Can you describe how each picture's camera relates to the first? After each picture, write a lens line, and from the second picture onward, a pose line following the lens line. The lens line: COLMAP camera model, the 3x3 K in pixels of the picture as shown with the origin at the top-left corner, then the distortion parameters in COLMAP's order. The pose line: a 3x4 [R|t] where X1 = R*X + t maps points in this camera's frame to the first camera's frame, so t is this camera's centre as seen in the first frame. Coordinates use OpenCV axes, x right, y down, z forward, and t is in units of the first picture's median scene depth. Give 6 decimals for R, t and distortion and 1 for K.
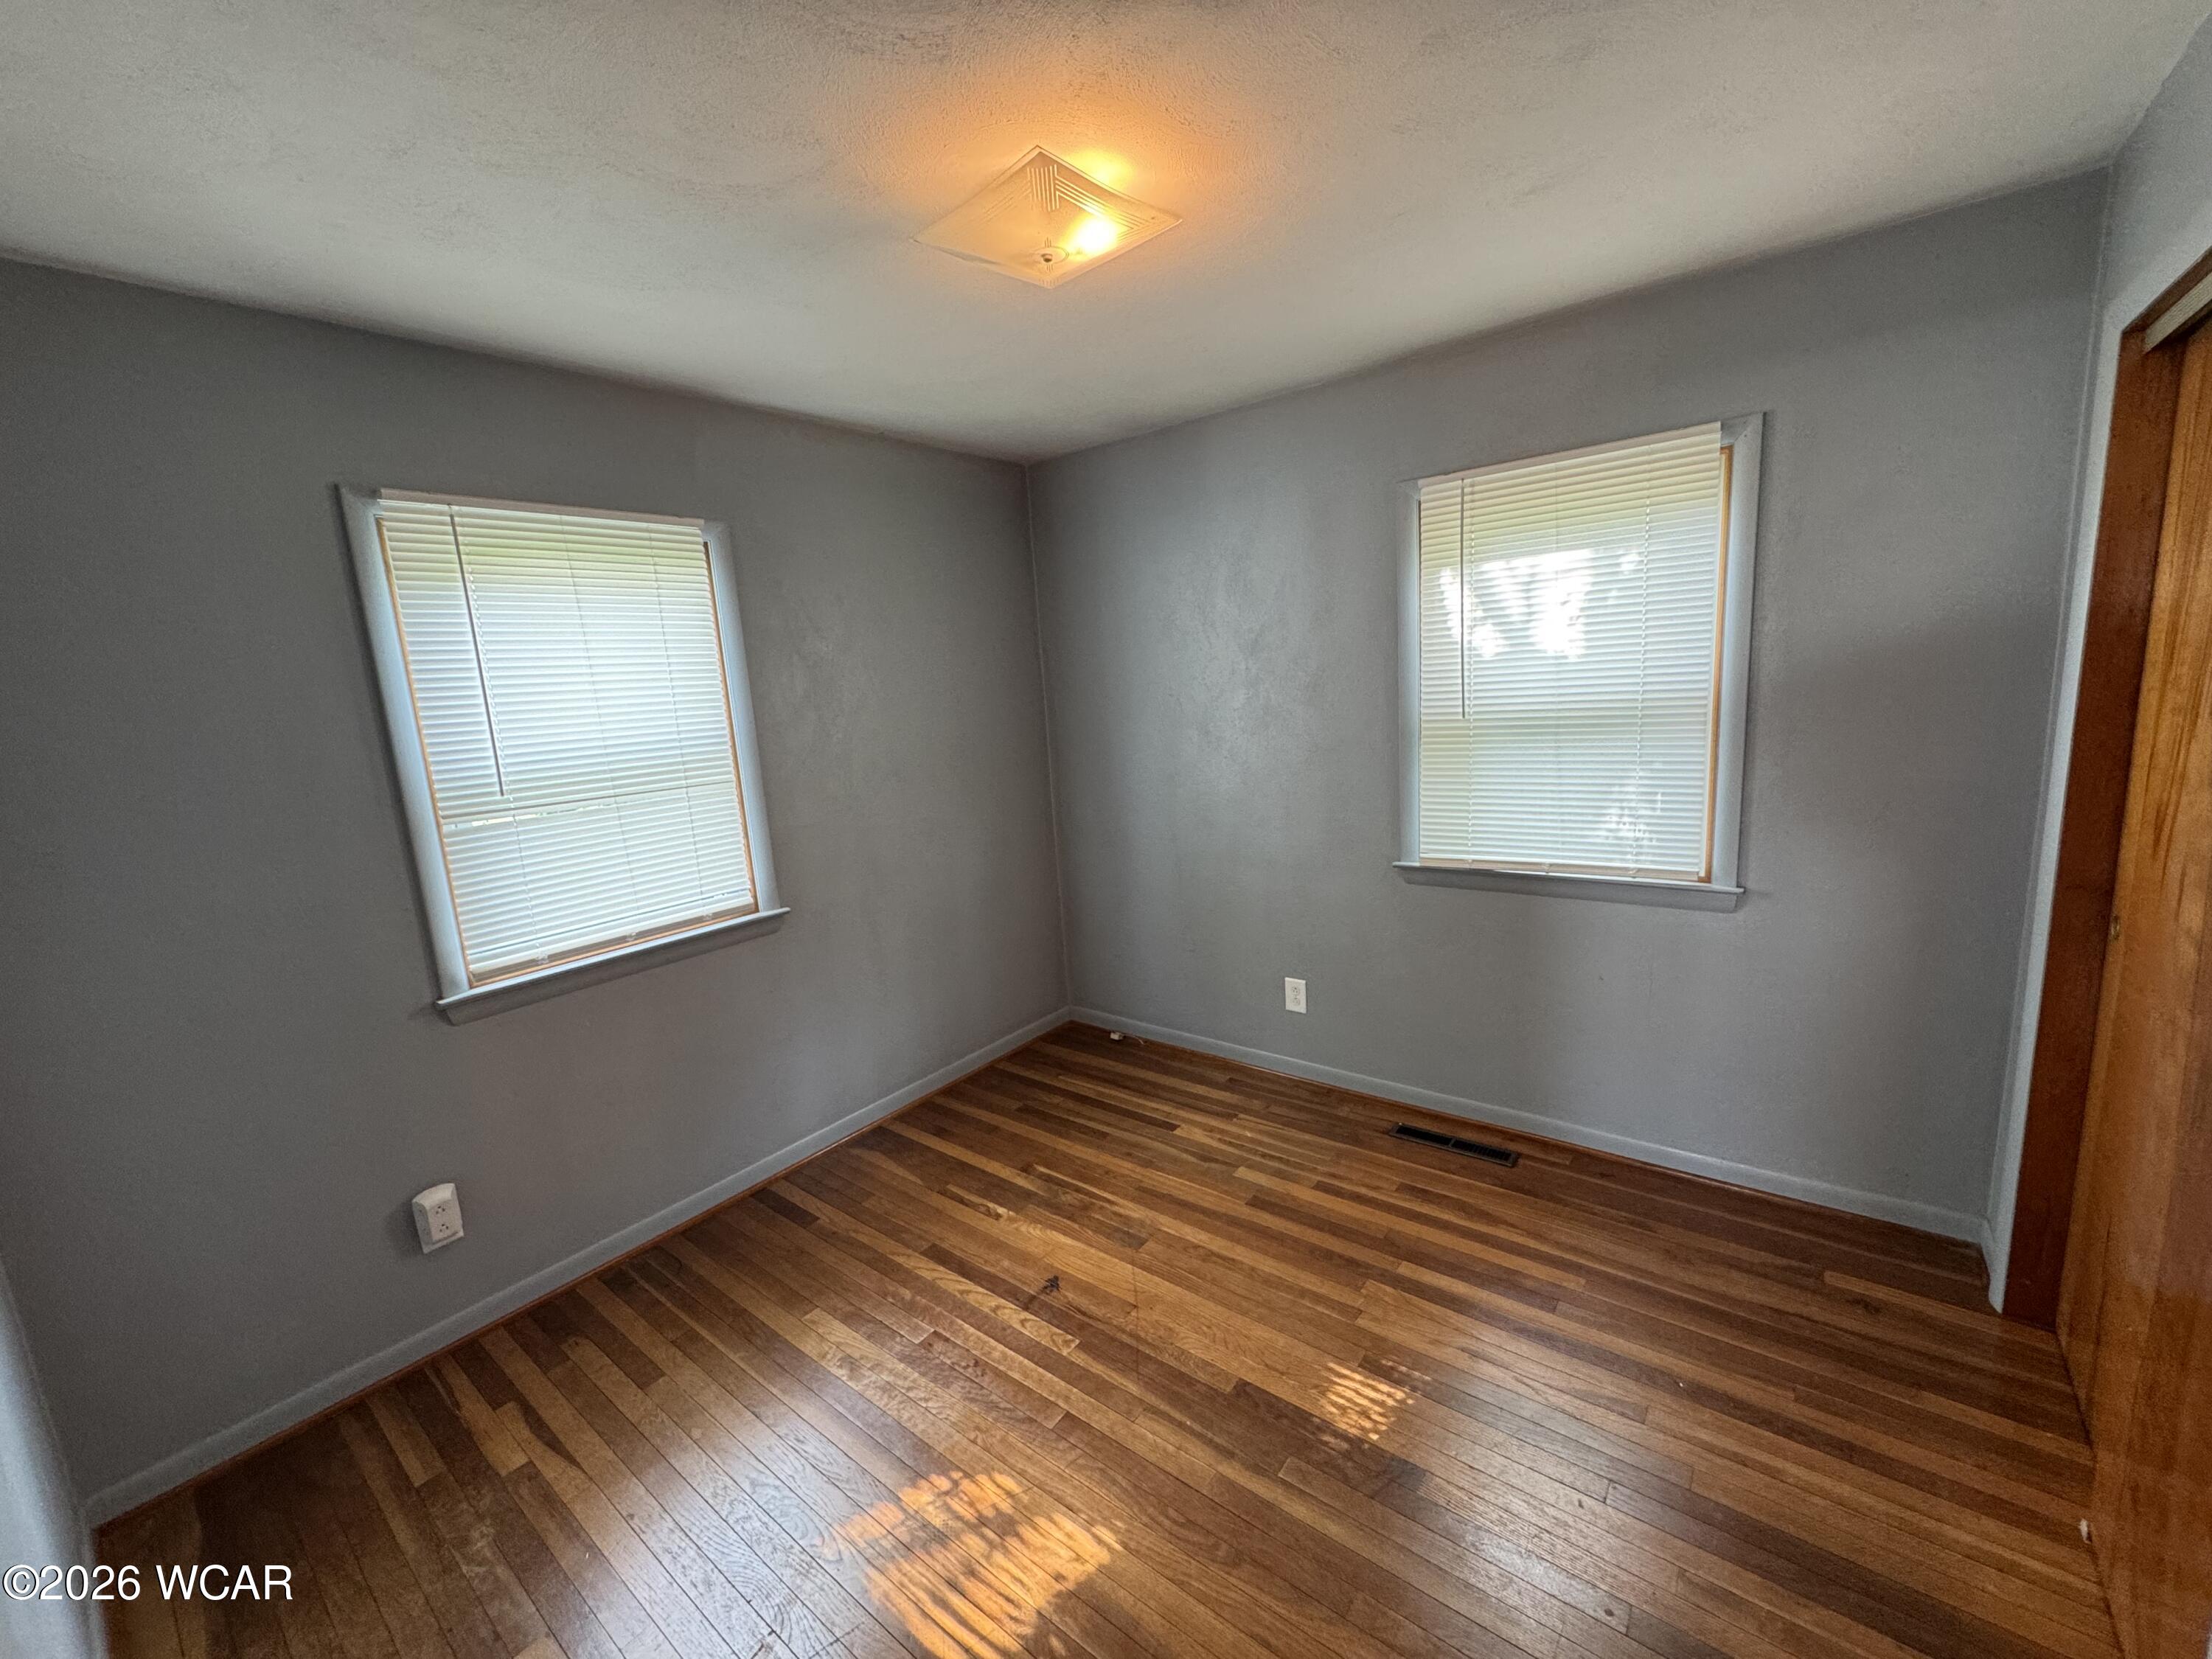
lens RADIAL K [[947.5, 0, 1113.2], [0, 947.5, 853.3], [0, 0, 1]] dist [0.001123, 0.000060]
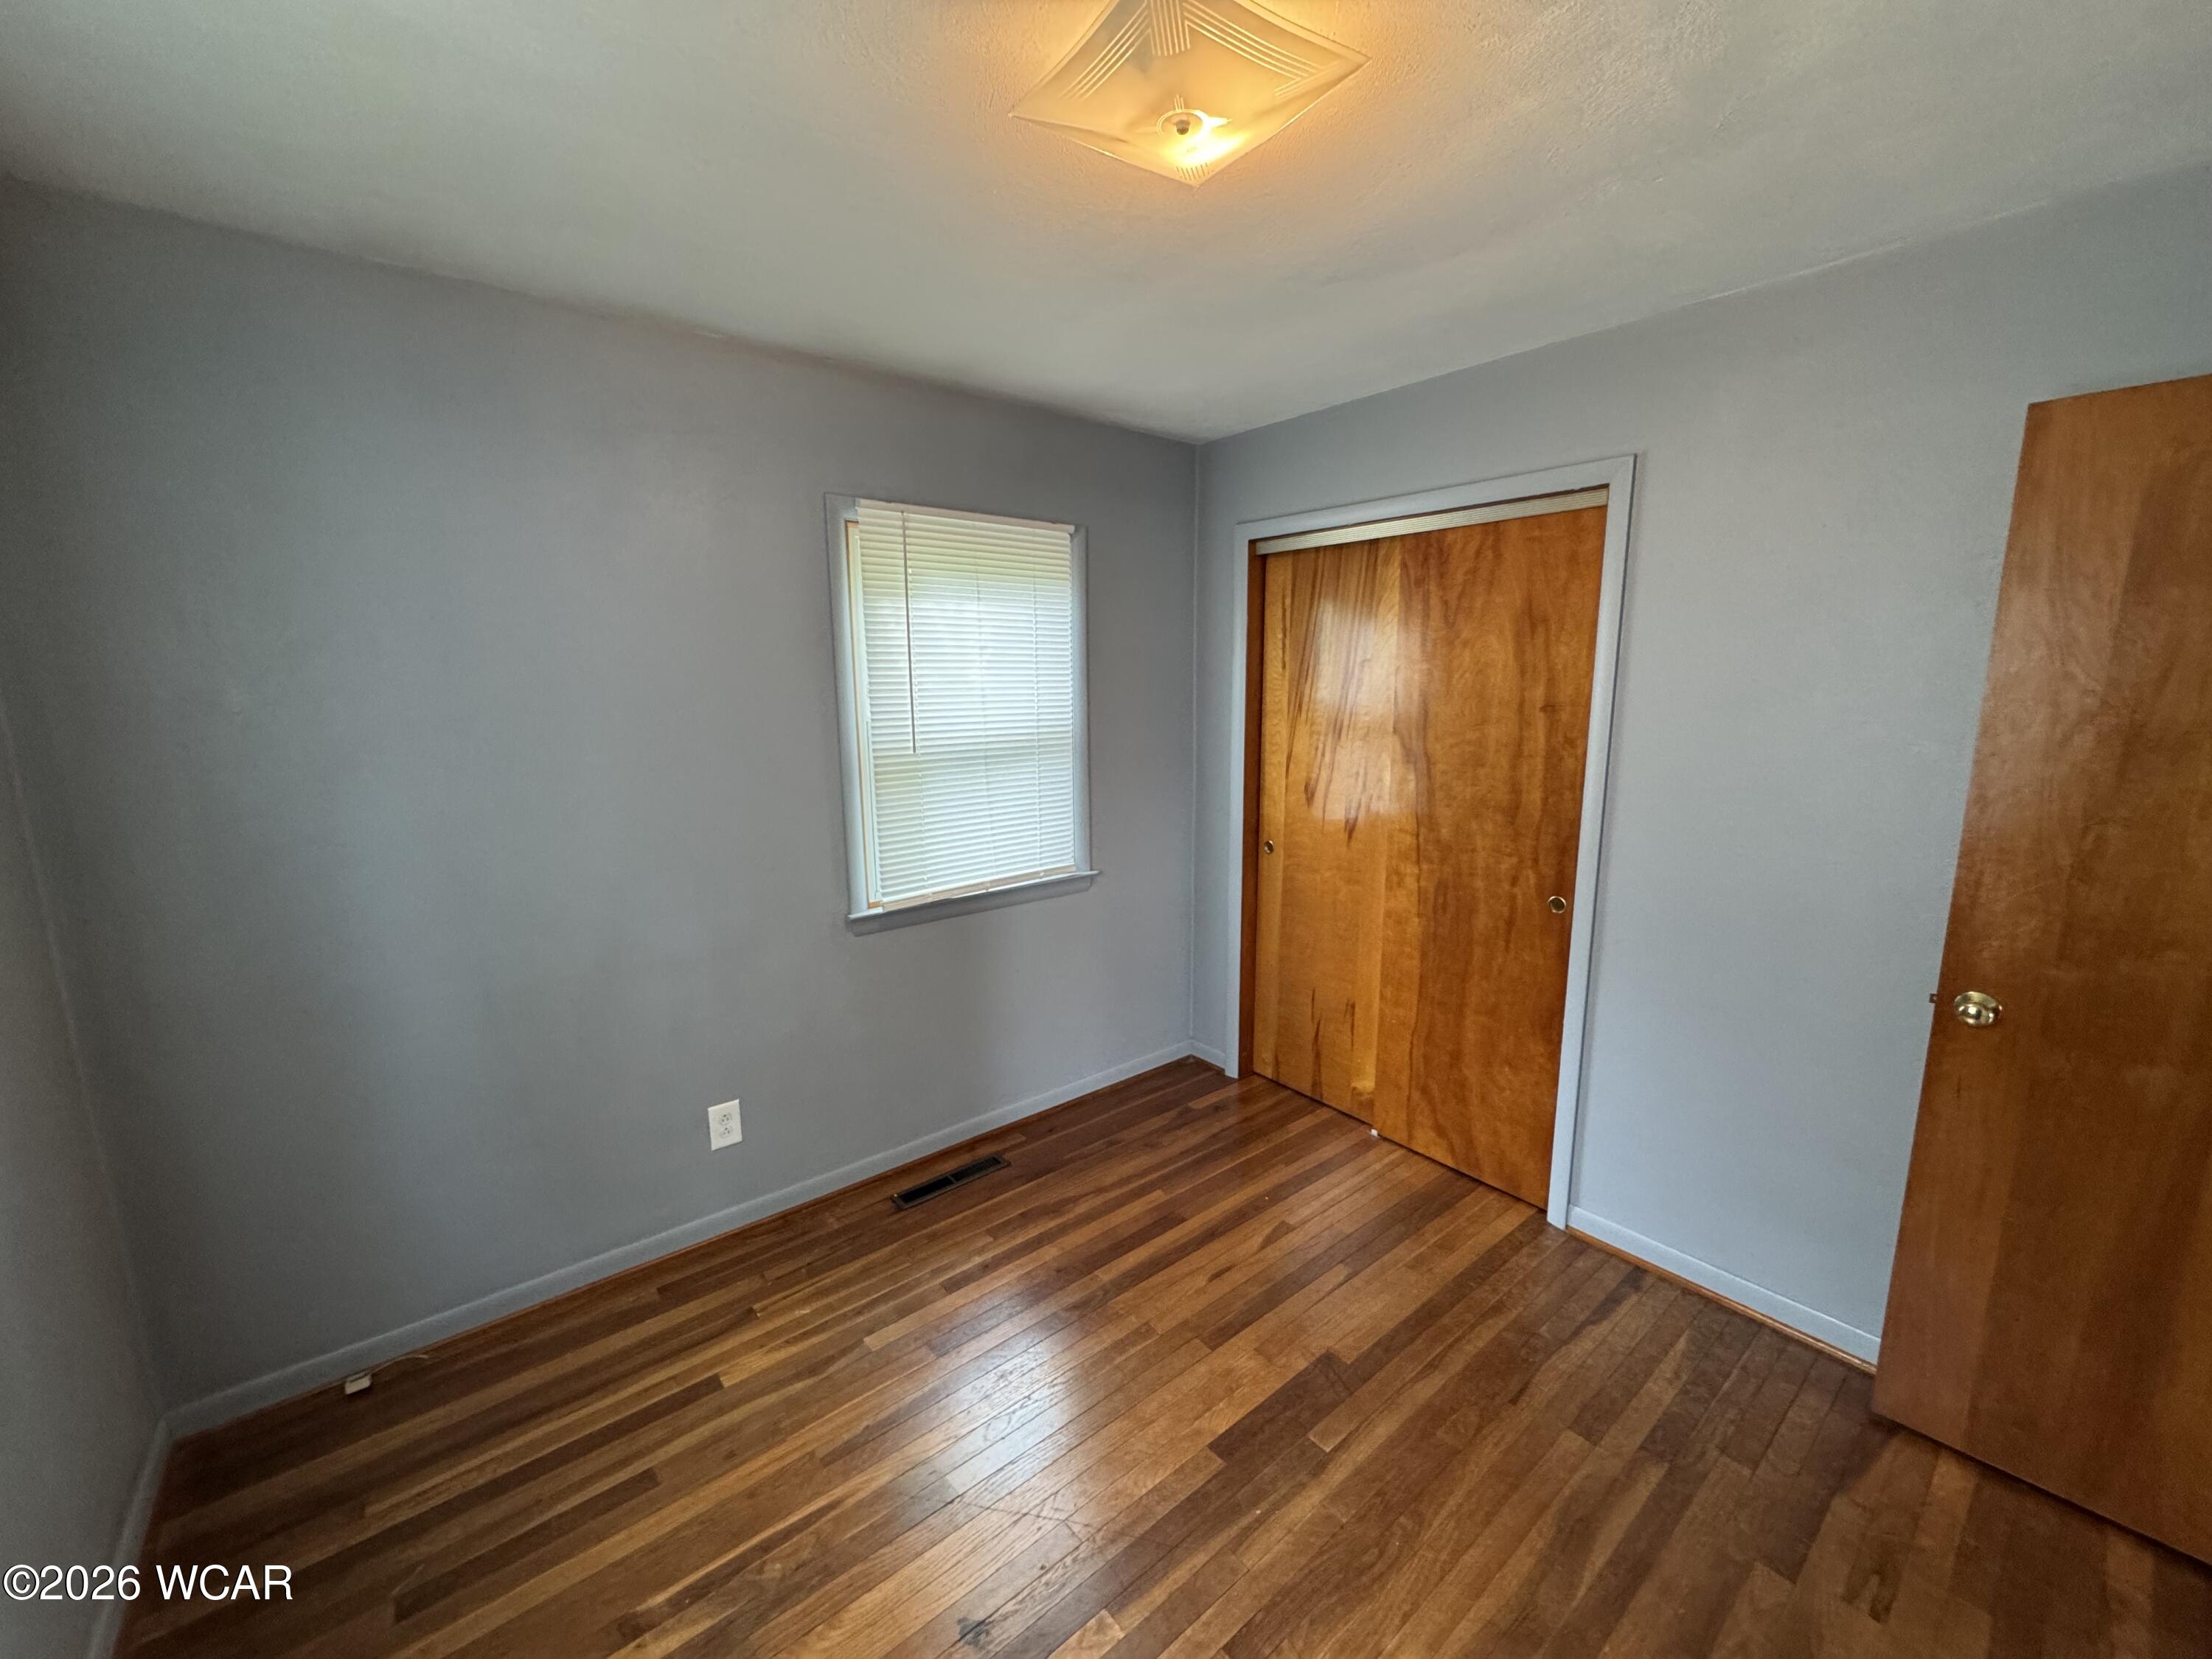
lens RADIAL K [[910.3, 0, 1106.2], [0, 910.3, 843.8], [0, 0, 1]] dist [-0.000606, -0.000117]
pose [[0.166239, -0.108471, 0.980101, -0.496109], [0.177085, 0.981057, 0.078541, -0.081898], [-0.970055, 0.160504, 0.182298, 0.599008]]
